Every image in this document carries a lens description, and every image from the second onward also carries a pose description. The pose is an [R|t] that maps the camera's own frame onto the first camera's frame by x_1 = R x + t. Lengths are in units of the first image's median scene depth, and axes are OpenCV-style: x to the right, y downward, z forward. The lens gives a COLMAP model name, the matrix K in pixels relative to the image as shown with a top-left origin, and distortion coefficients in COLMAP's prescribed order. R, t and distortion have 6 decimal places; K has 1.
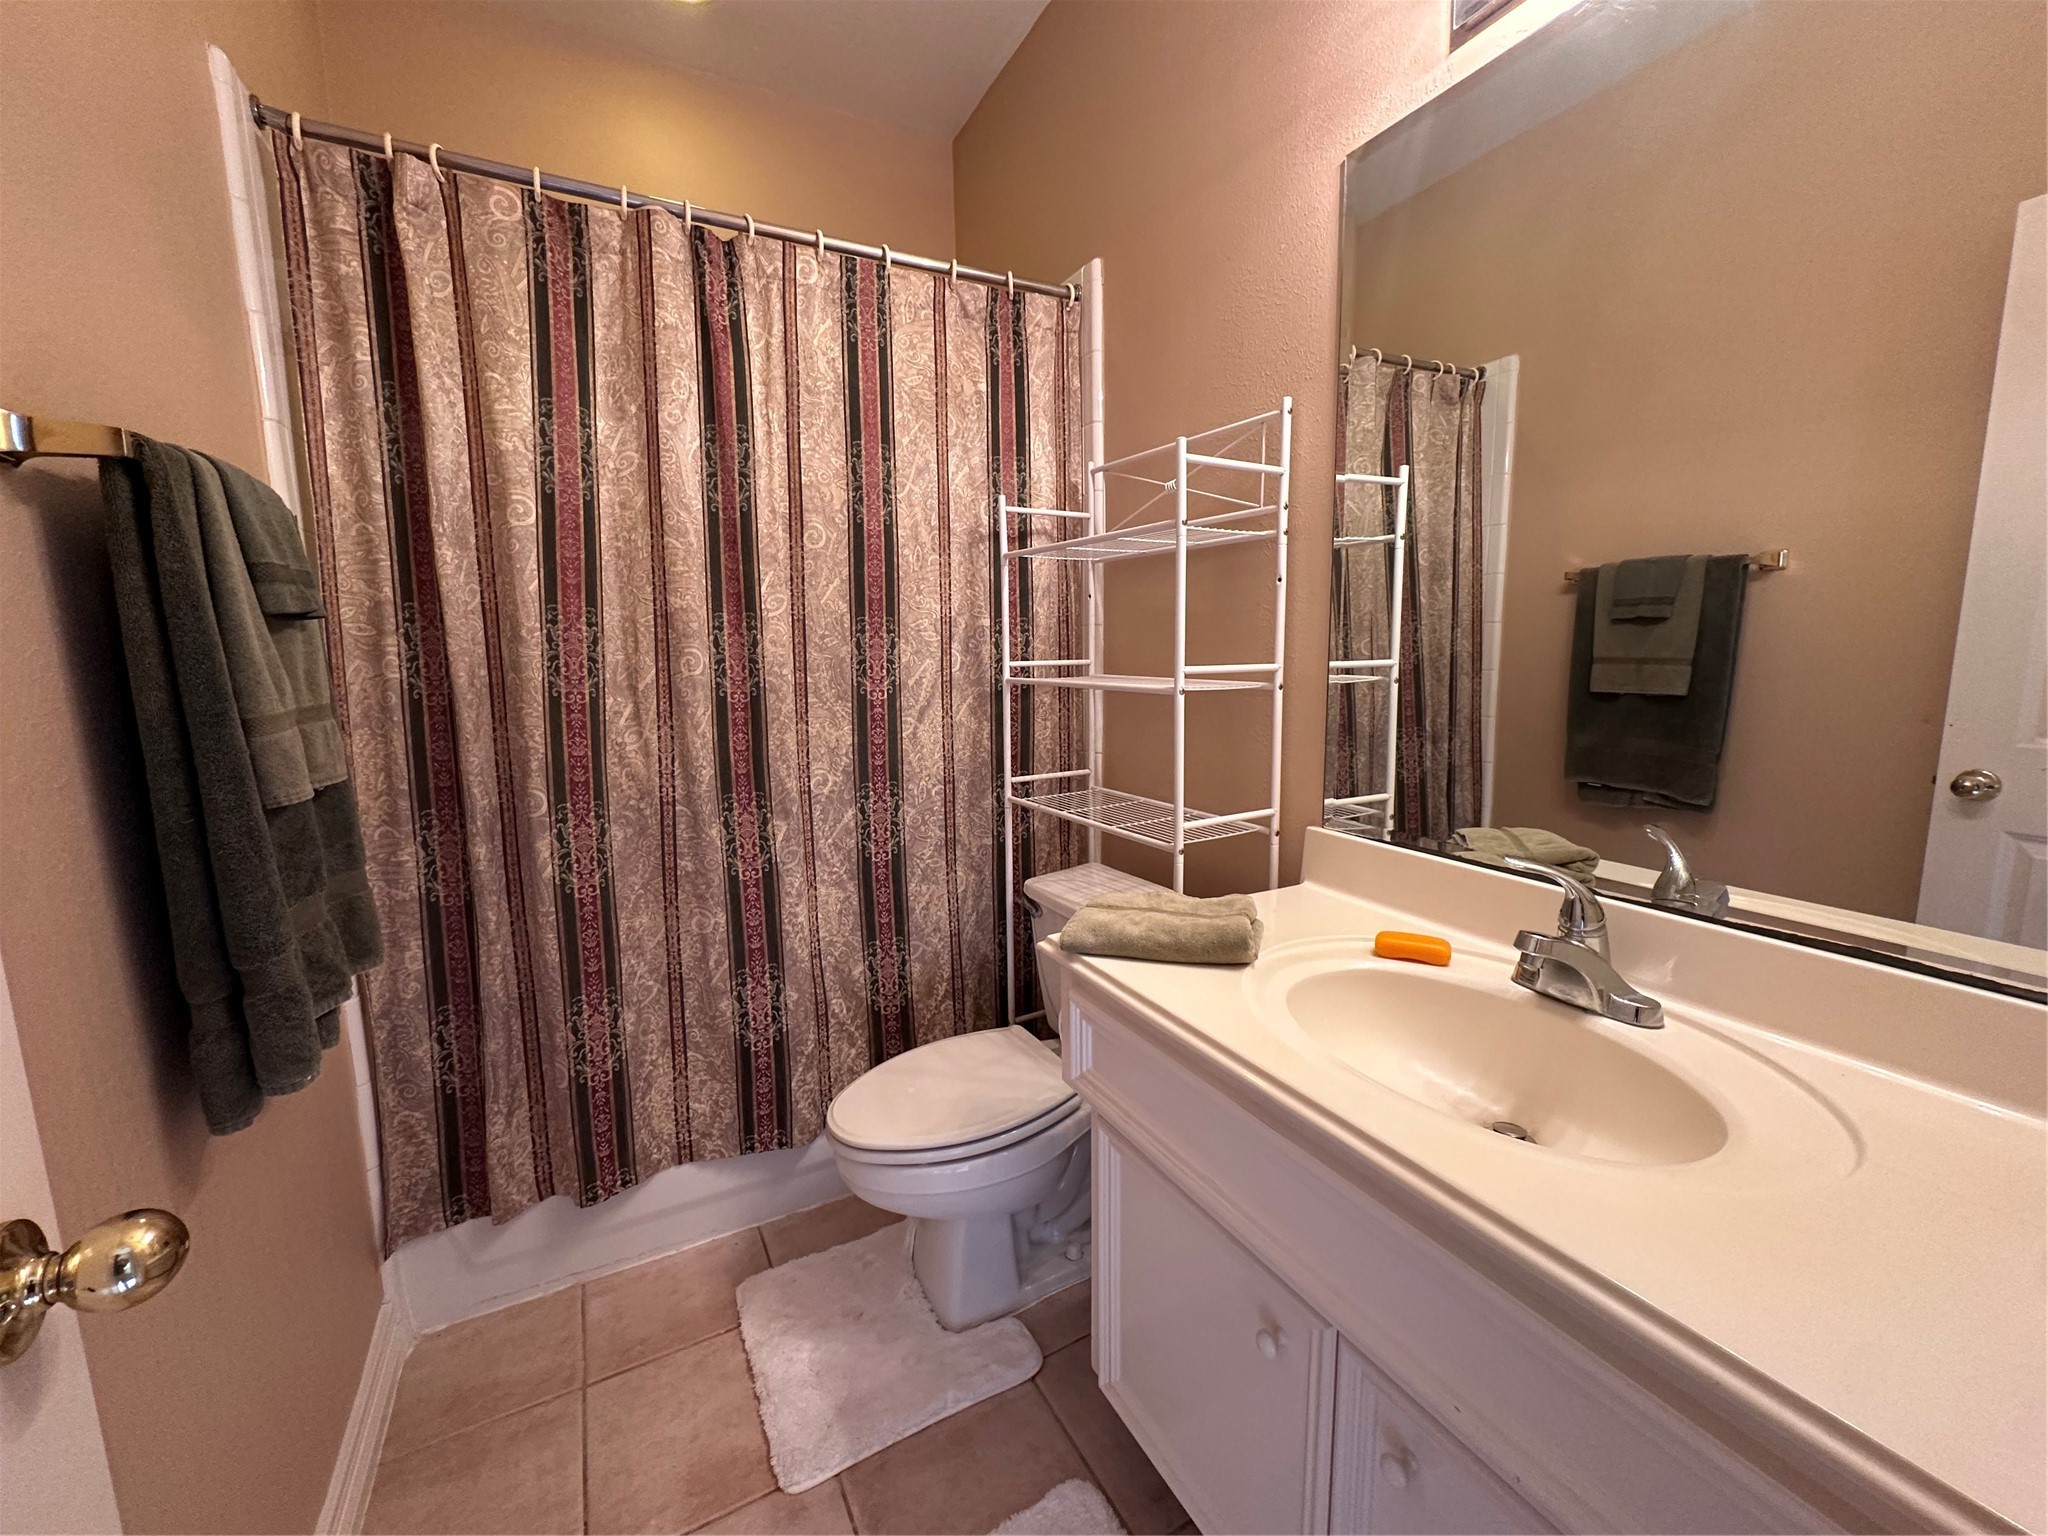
lens RADIAL K [[823.8, 0, 1015.2], [0, 823.8, 776.5], [0, 0, 1]] dist [0.007461, -0.000680]
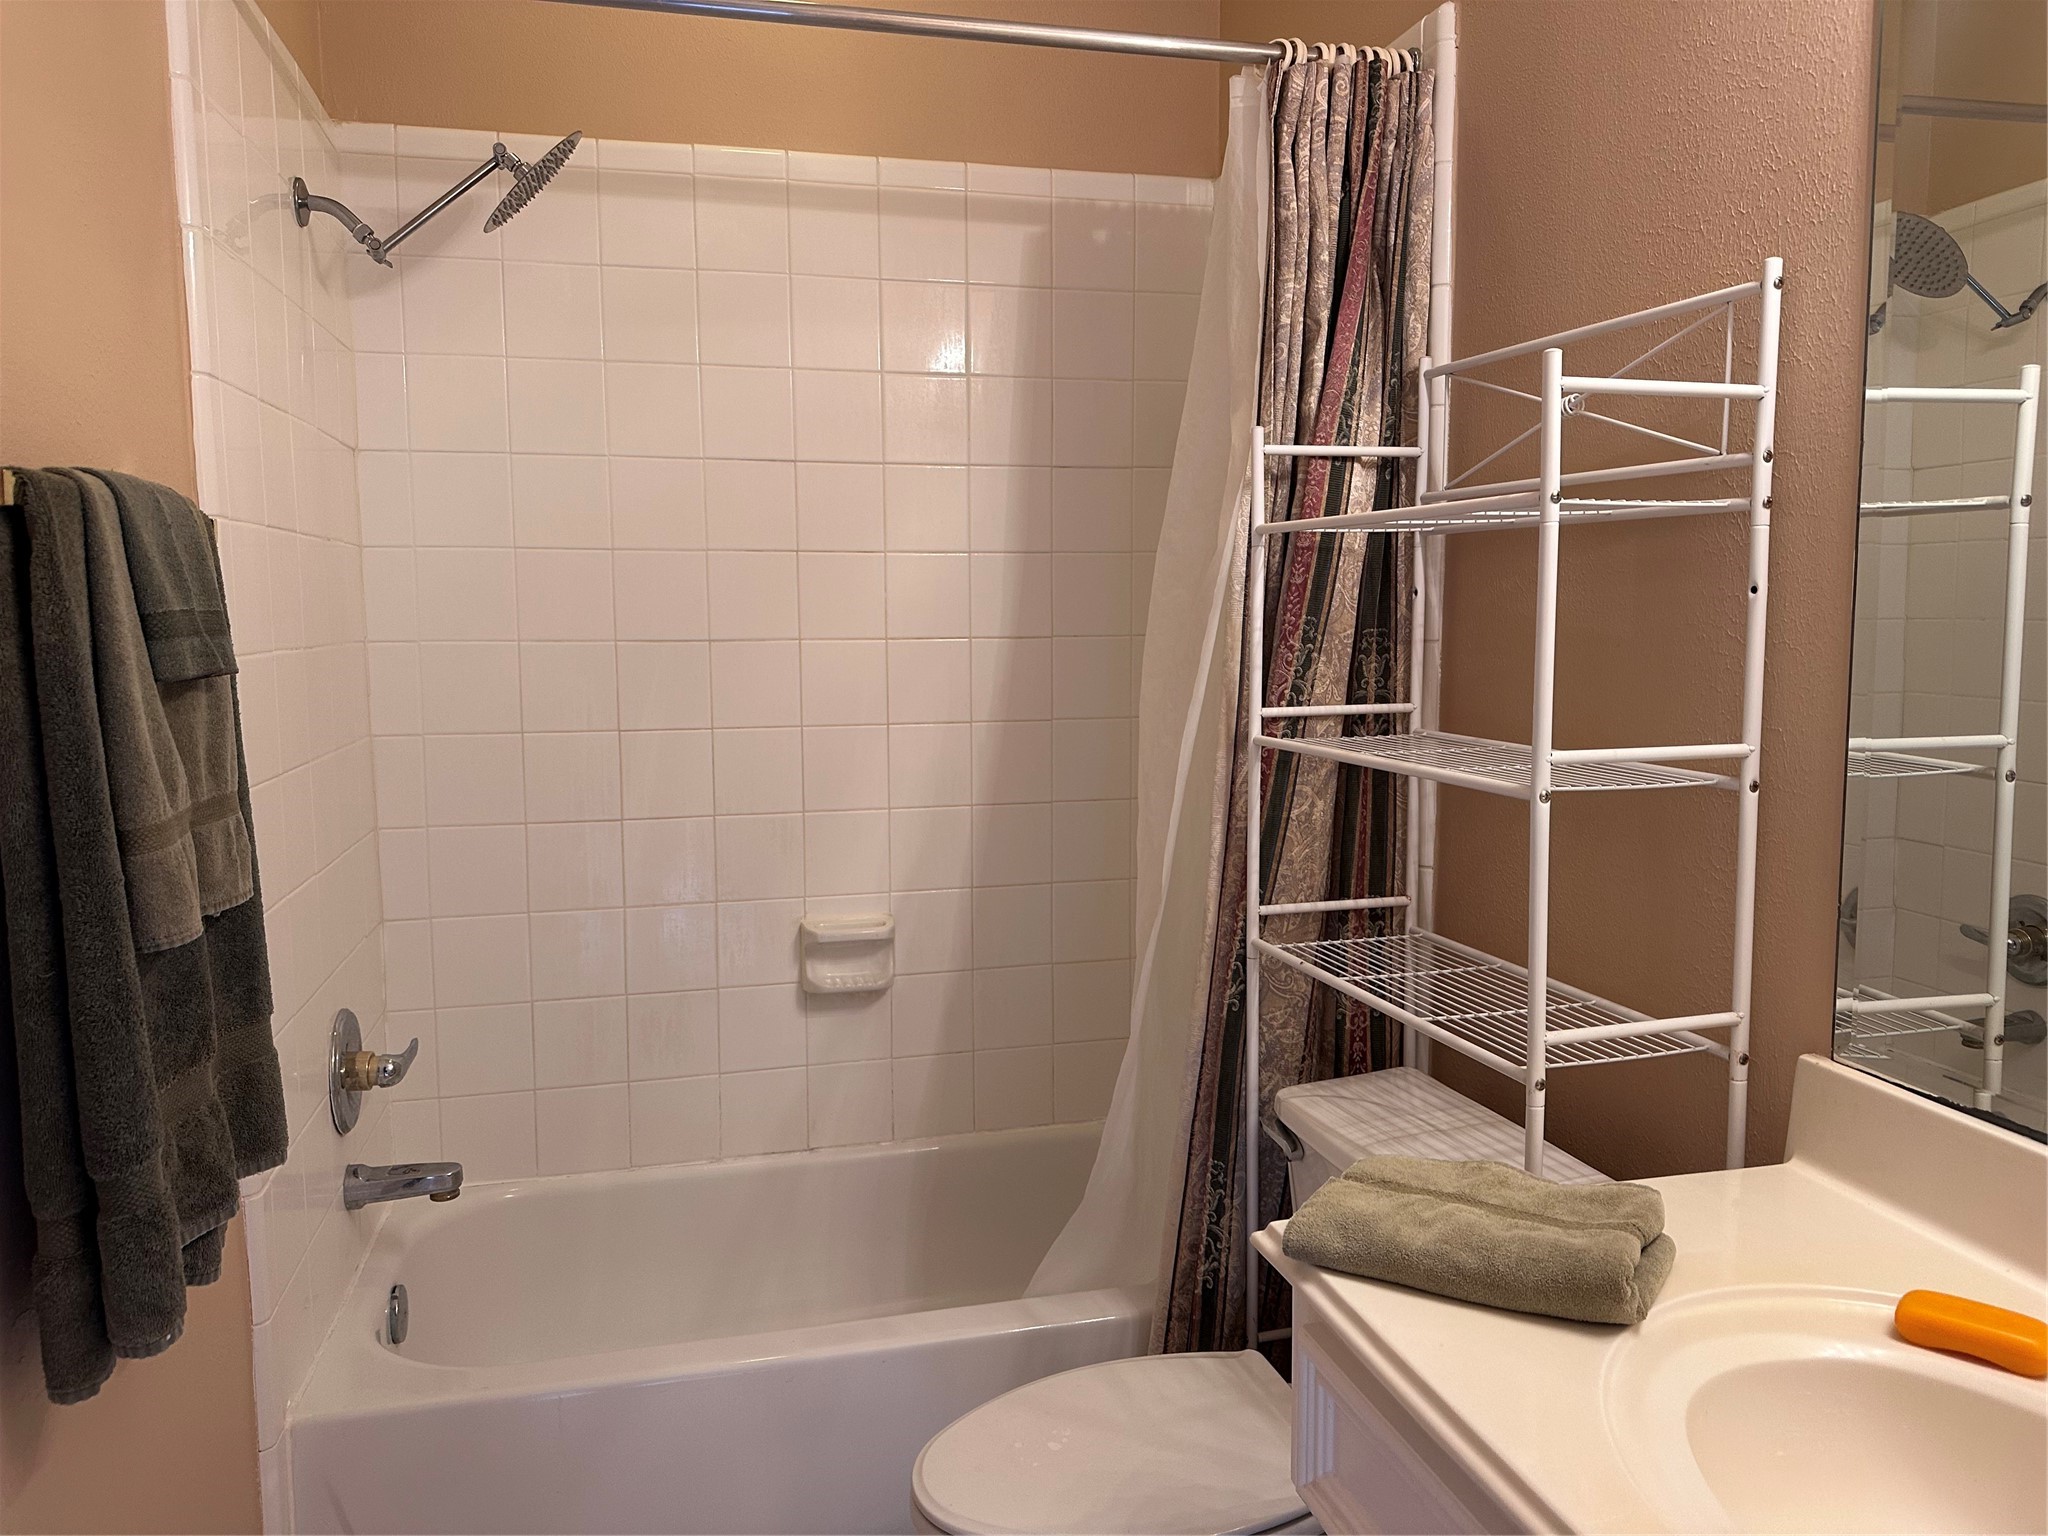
lens RADIAL K [[1460.1, 0, 1008.6], [0, 1460.1, 759.5], [0, 0, 1]] dist [0.065787, -0.064097]
pose [[0.970139, 0.031899, -0.240444, 0.093670], [-0.041583, 0.998511, -0.035311, -0.081806], [0.238959, 0.044255, 0.970021, -0.055238]]
